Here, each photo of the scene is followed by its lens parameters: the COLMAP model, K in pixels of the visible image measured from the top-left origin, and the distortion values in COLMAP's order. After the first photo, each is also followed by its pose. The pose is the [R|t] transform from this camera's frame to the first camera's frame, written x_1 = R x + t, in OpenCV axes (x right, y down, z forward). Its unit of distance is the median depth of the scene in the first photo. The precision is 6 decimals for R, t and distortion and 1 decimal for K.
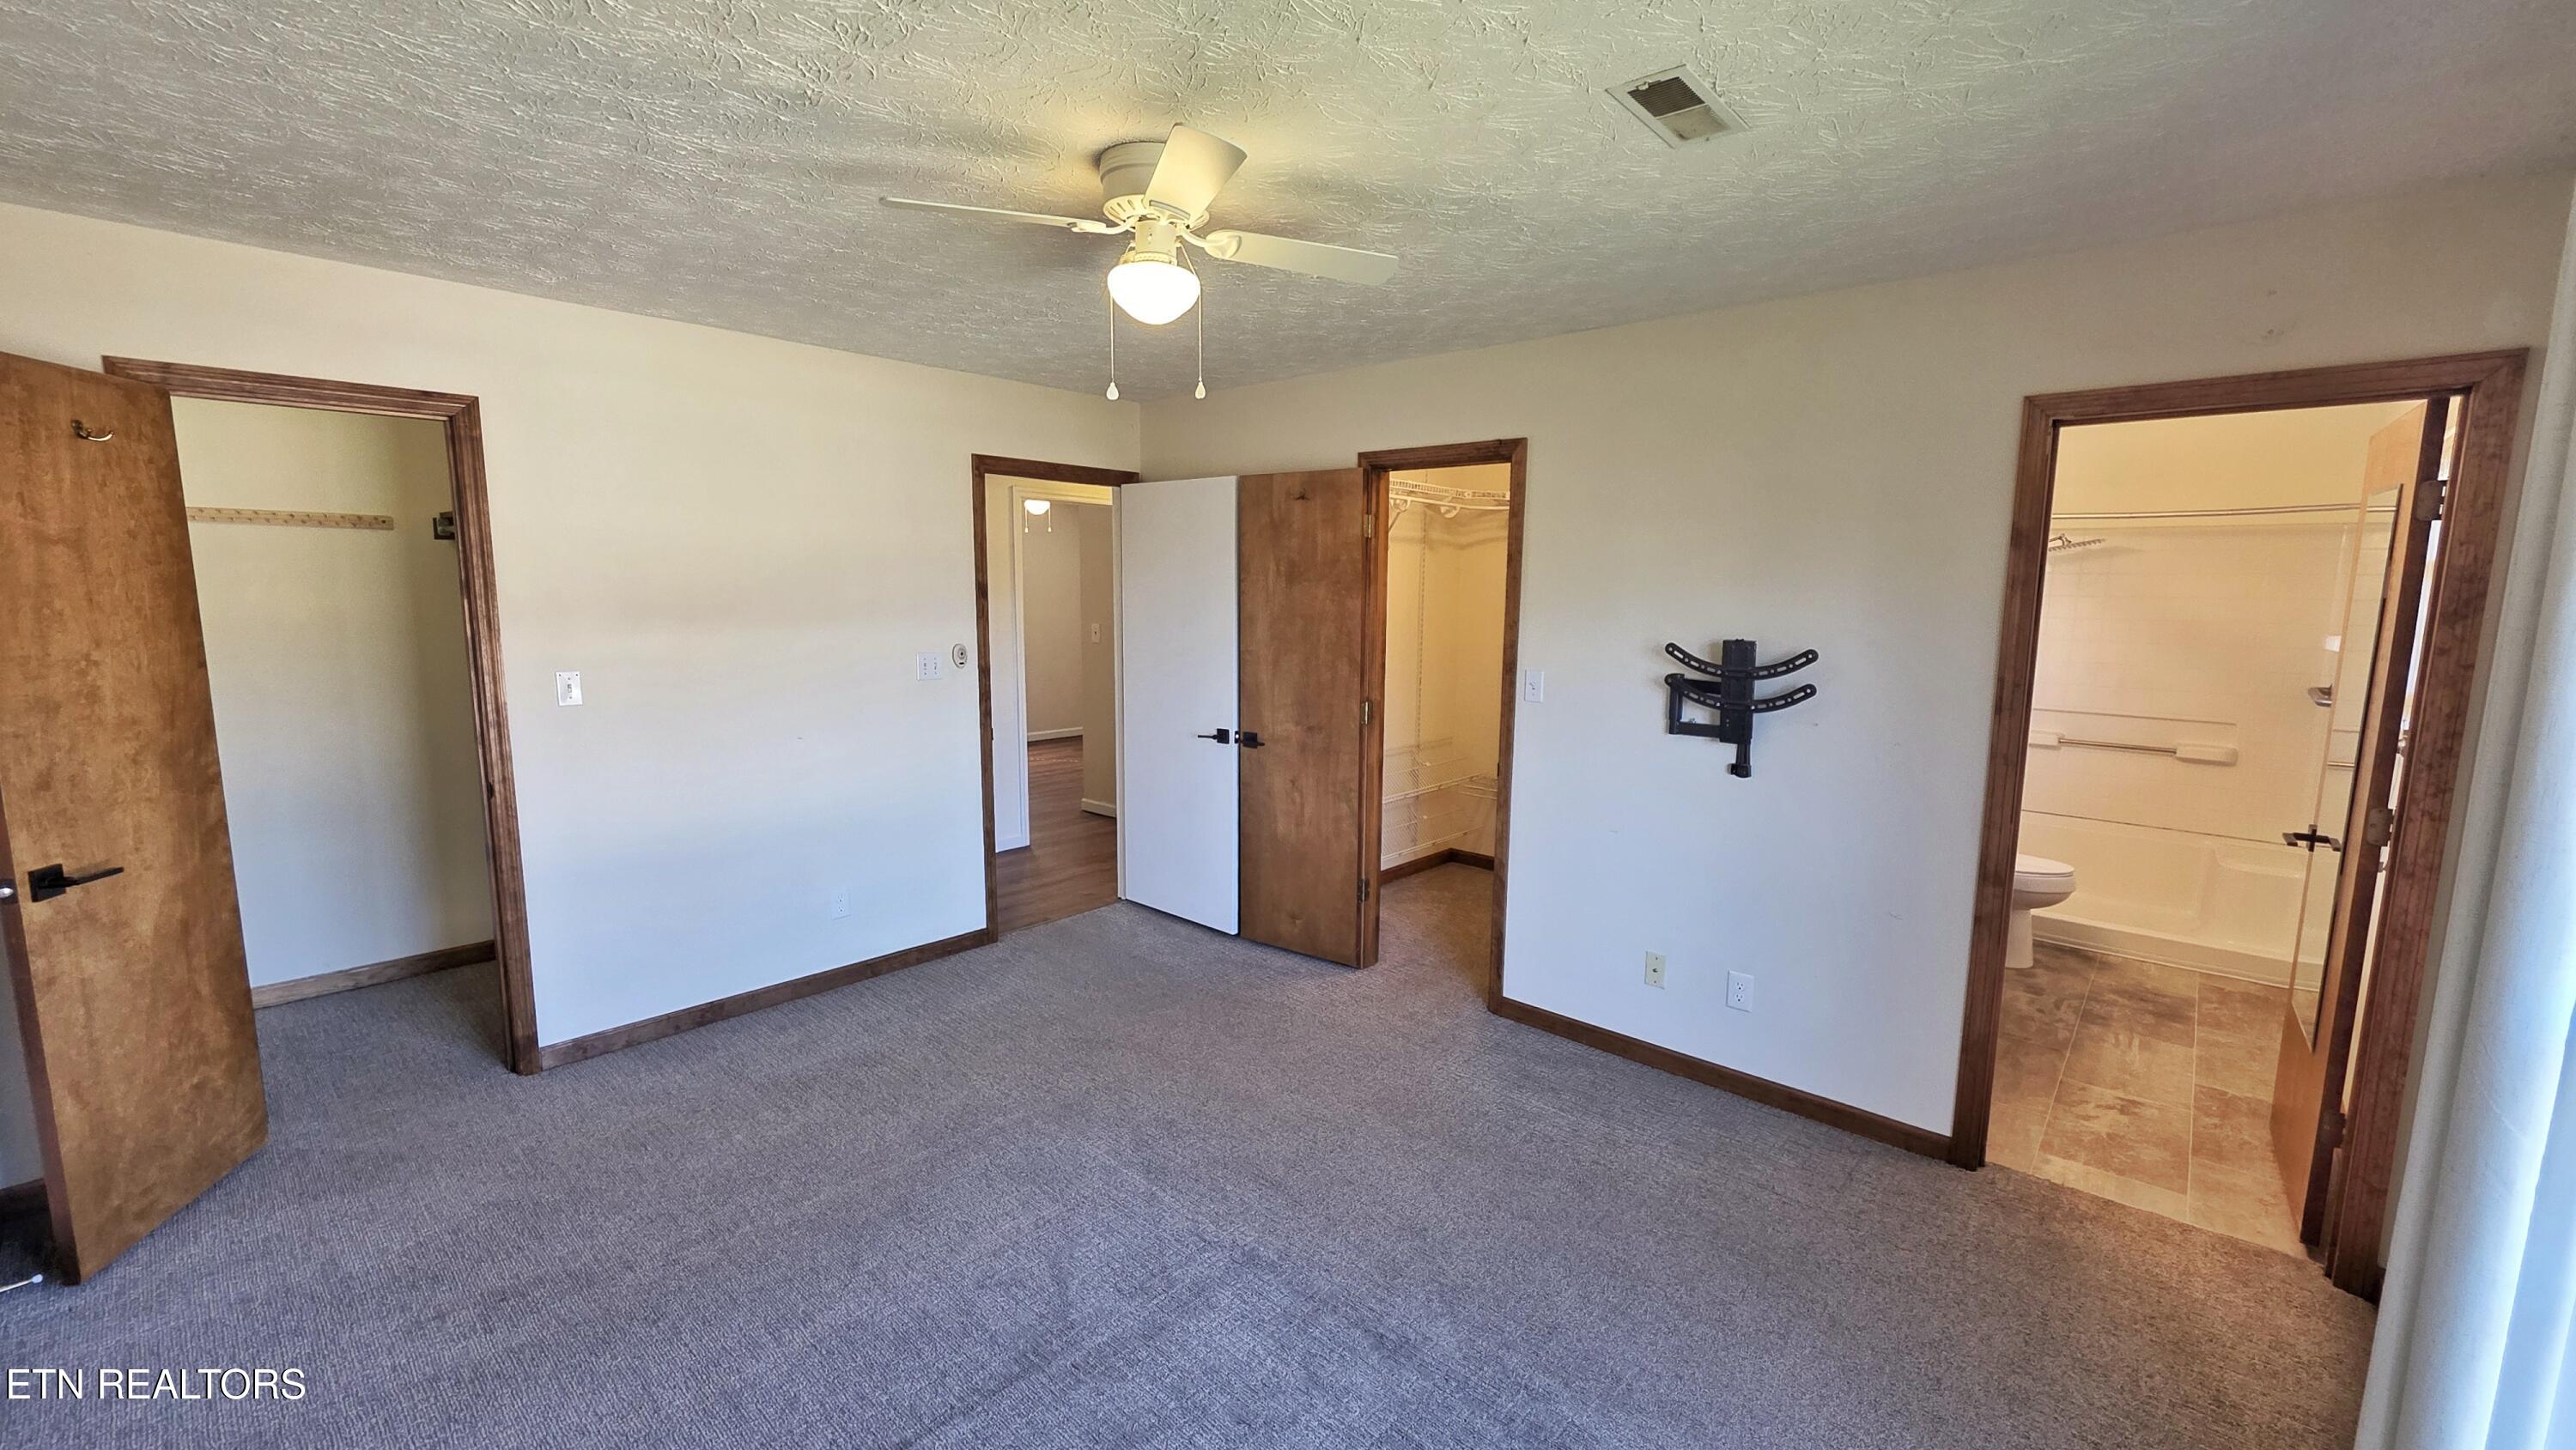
lens RADIAL K [[1027.8, 0, 1283.9], [0, 1027.8, 731.7], [0, 0, 1]] dist [-0.002202, 0.000037]
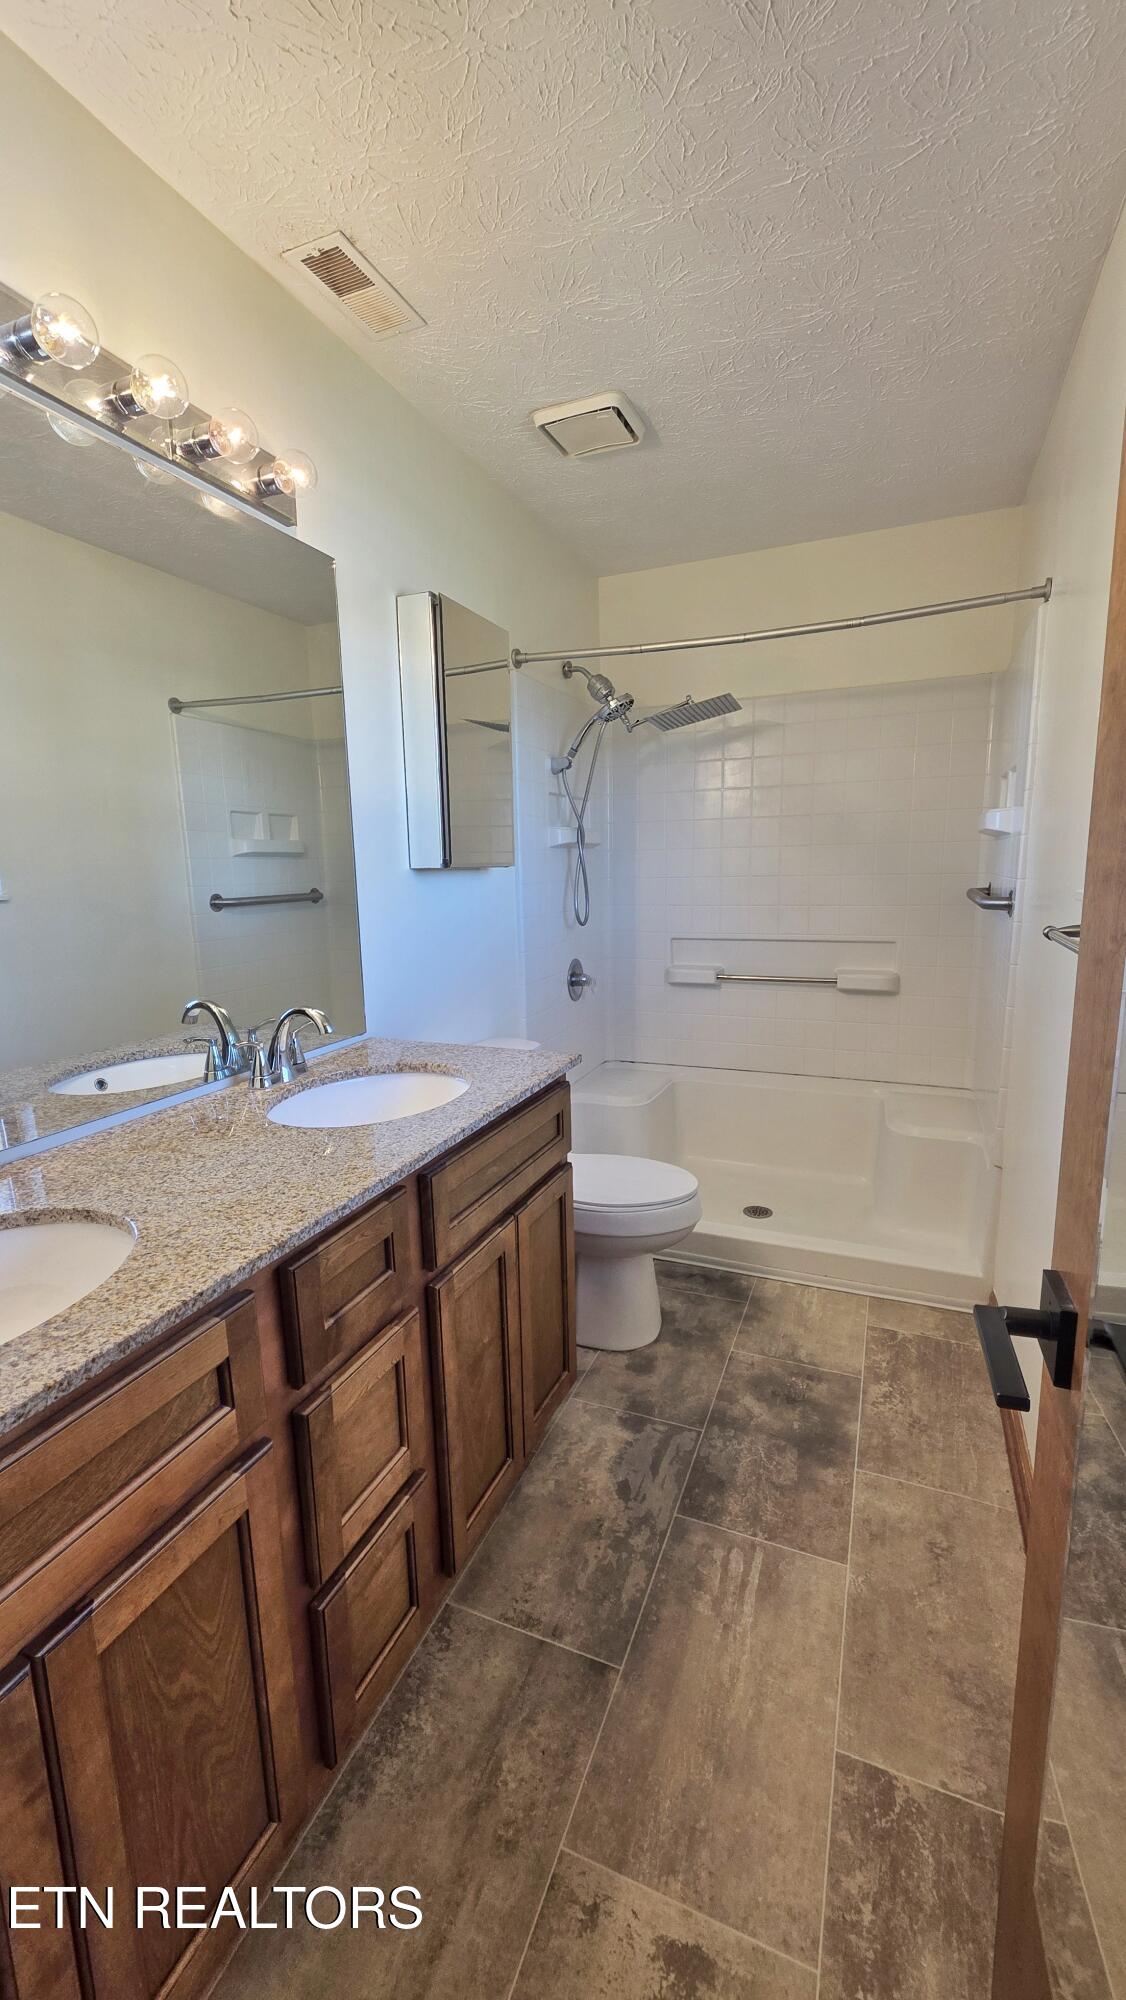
lens RADIAL K [[798.1, 0, 555.0], [0, 798.1, 996.0], [0, 0, 1]] dist [-0.002202, 0.000037]
pose [[0.945548, -0.081243, 0.315180, 0.567955], [0.074995, 0.996673, 0.031924, -0.007235], [-0.316725, -0.006549, 0.948495, 0.586744]]
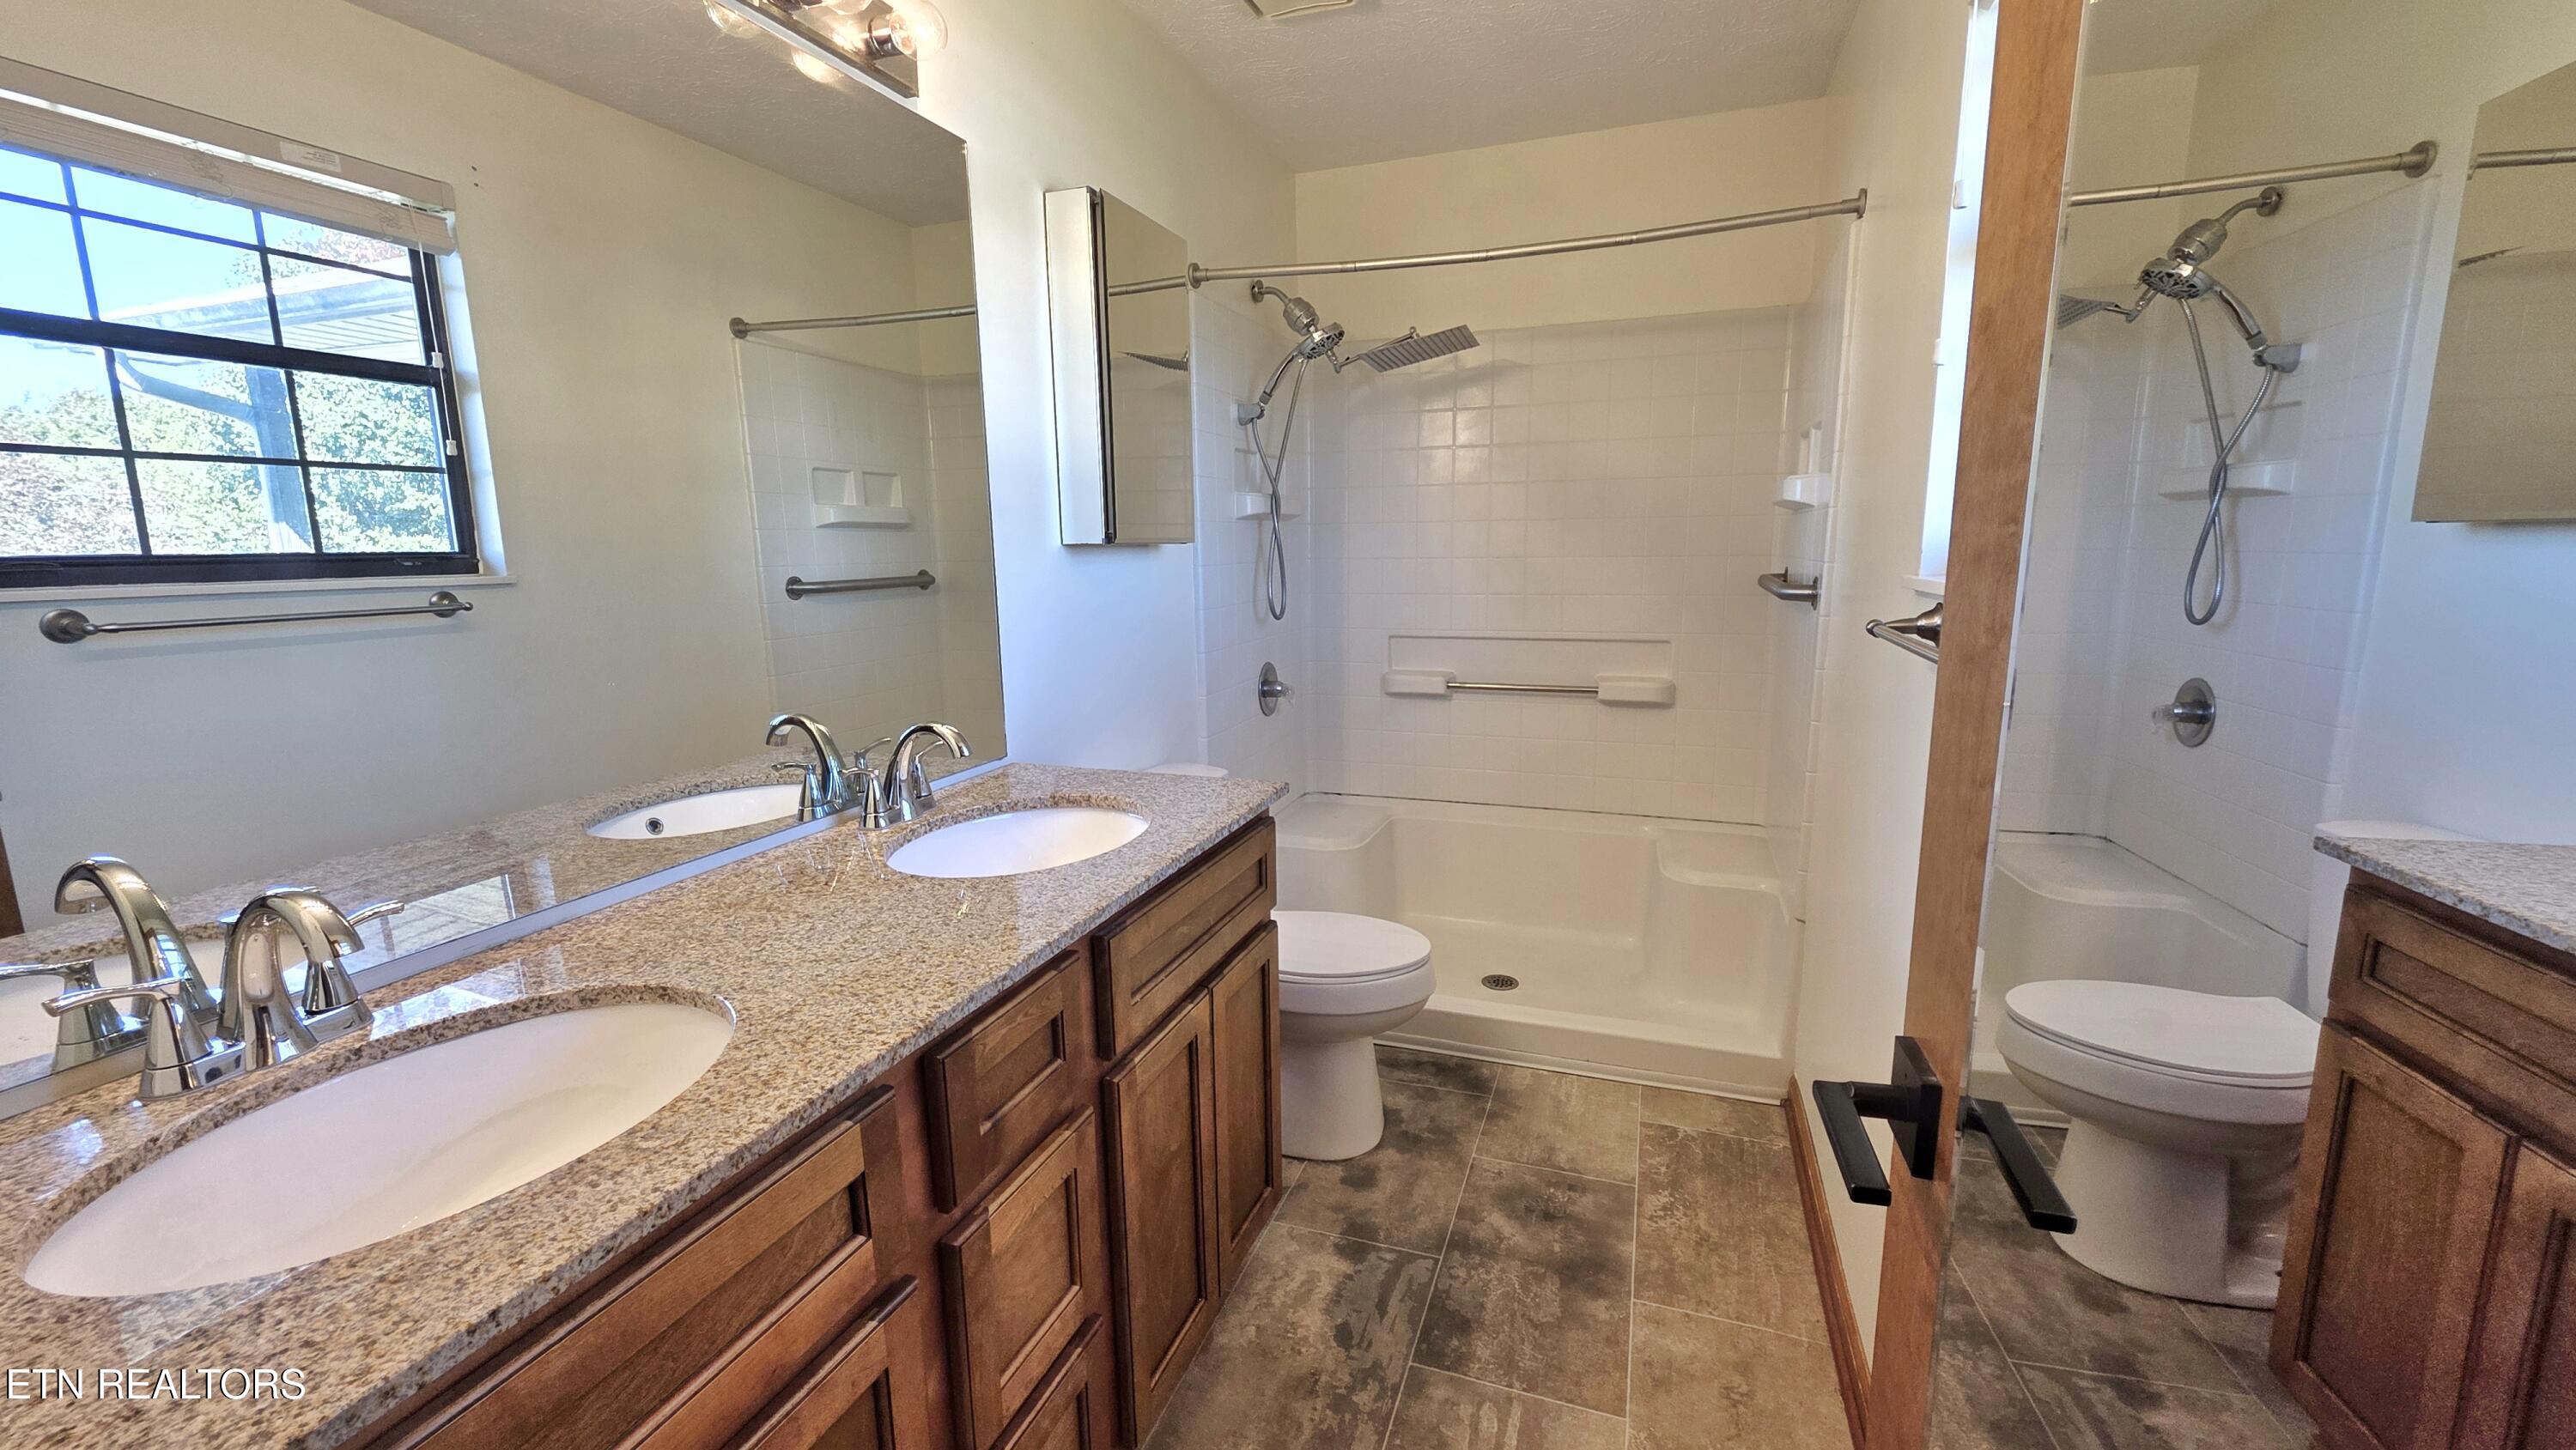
lens RADIAL K [[1027.8, 0, 1278.6], [0, 1027.8, 714.5], [0, 0, 1]] dist [-0.002202, 0.000037]
pose [[0.927711, -0.083672, 0.363802, 0.554975], [0.074724, 0.996456, 0.038628, -0.006894], [-0.365745, -0.008651, 0.930675, 0.587492]]
